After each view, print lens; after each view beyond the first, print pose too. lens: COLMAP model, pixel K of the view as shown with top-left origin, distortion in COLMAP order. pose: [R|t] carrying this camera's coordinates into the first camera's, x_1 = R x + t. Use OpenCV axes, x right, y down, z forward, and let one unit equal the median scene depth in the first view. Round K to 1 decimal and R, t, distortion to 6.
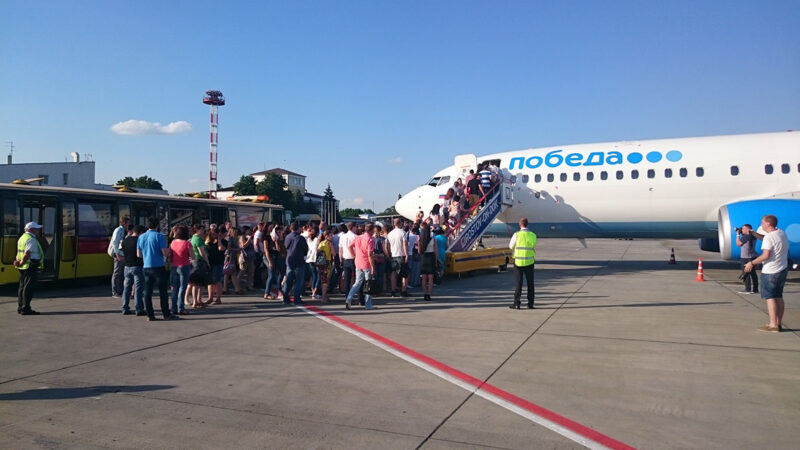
lens RADIAL K [[567.2, 0, 406.2], [0, 567.2, 226.5], [0, 0, 1]] dist [-0.010132, -0.004332]
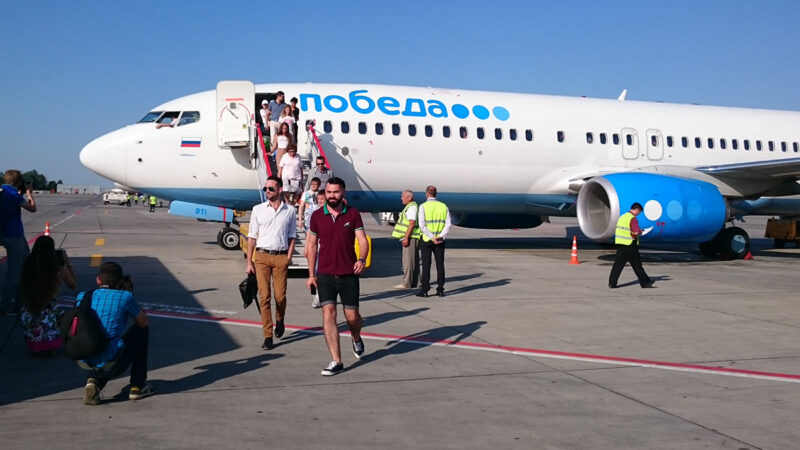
lens RADIAL K [[763.9, 0, 390.7], [0, 763.9, 233.5], [0, 0, 1]] dist [0.023289, 0.000000]
pose [[0.743843, -0.016679, 0.668146, -0.359234], [-0.020827, 0.998625, 0.048116, -0.000154], [-0.668029, -0.049706, 0.742473, 0.248058]]
